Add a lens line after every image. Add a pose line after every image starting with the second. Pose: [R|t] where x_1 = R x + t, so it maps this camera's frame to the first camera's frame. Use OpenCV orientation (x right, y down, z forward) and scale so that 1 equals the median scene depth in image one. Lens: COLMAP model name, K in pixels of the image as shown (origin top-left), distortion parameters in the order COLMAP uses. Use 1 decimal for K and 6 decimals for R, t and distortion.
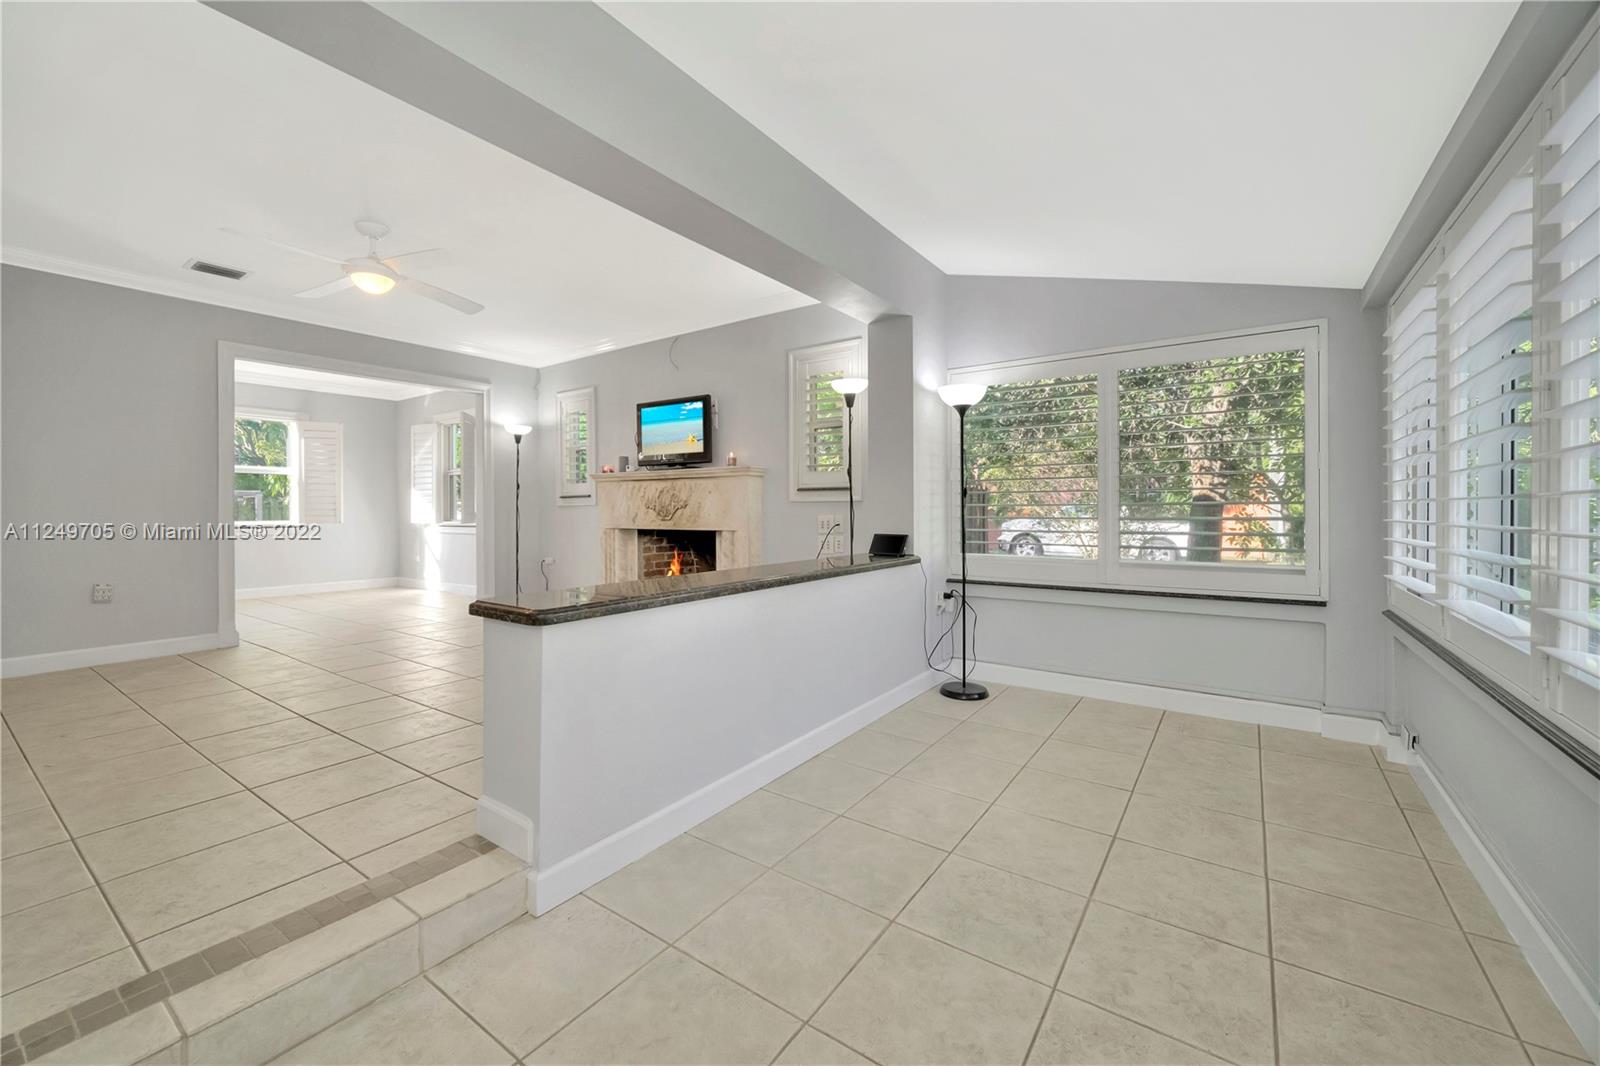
lens RADIAL K [[637.5, 0, 793.2], [0, 637.5, 513.2], [0, 0, 1]] dist [0.000291, 0.000014]
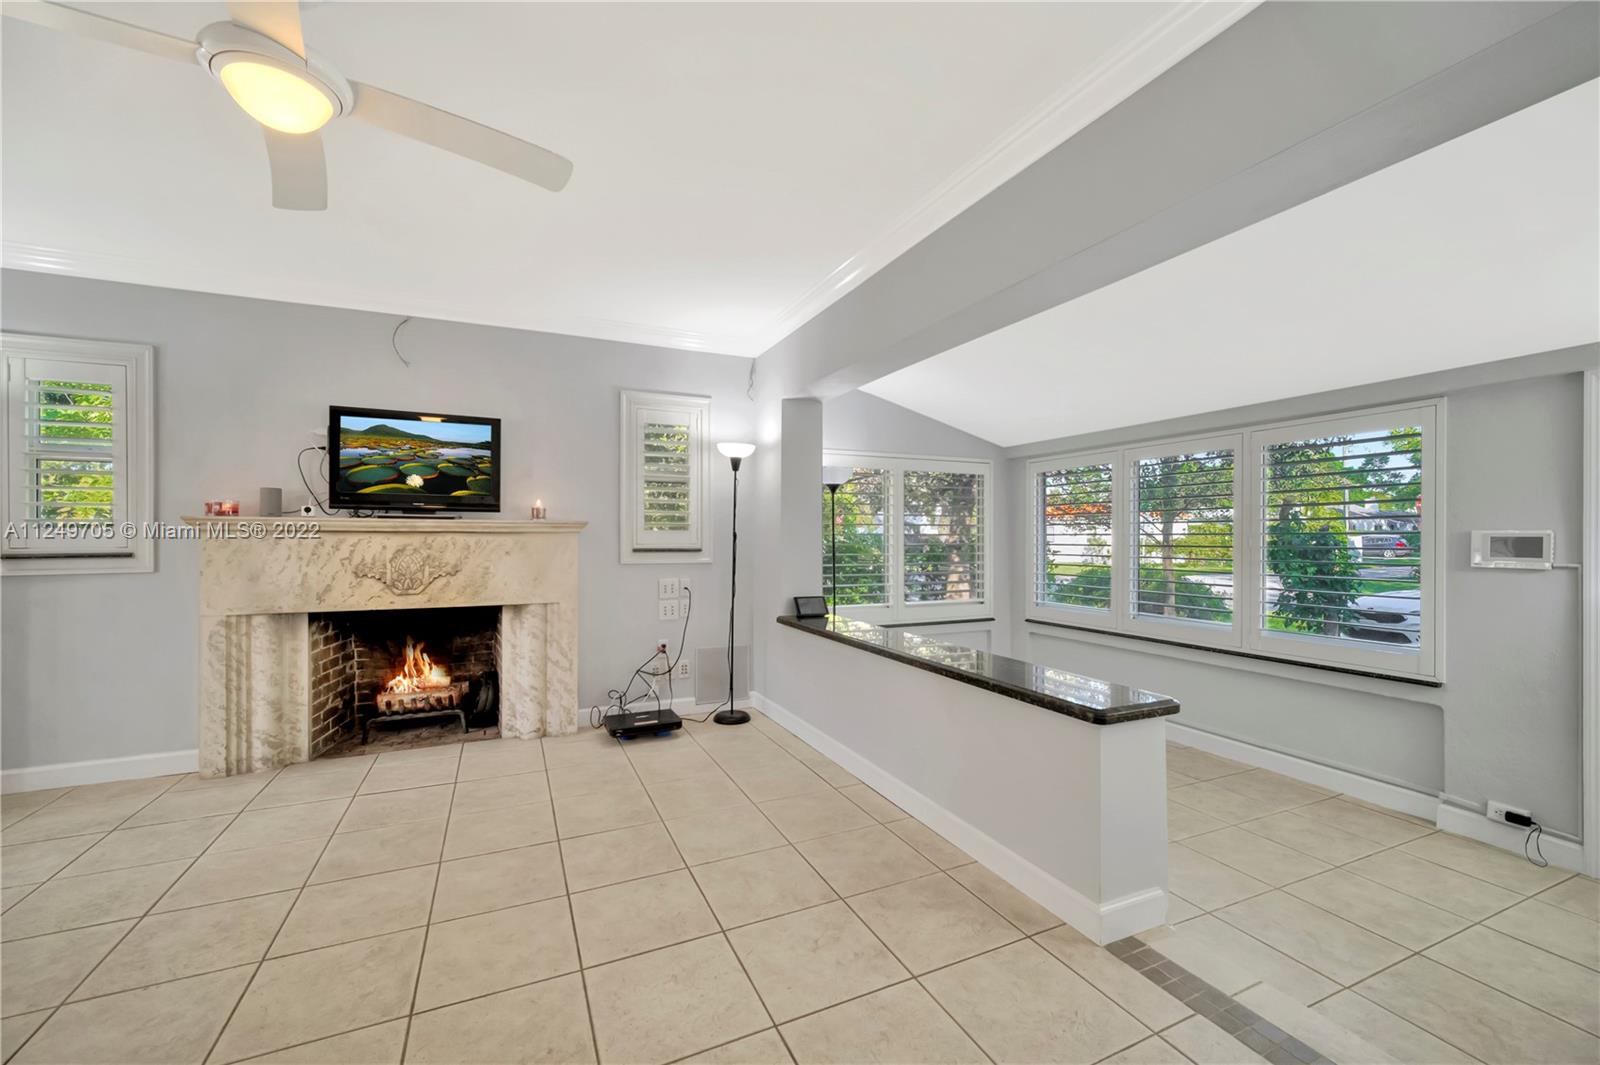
lens RADIAL K [[635.2, 0, 802.2], [0, 635.2, 539.7], [0, 0, 1]] dist [0.000399, 0.000148]
pose [[0.506667, 0.002124, 0.862139, -0.558943], [0.000609, 0.999996, -0.002821, -0.043634], [-0.862142, 0.001954, 0.506664, 0.317688]]
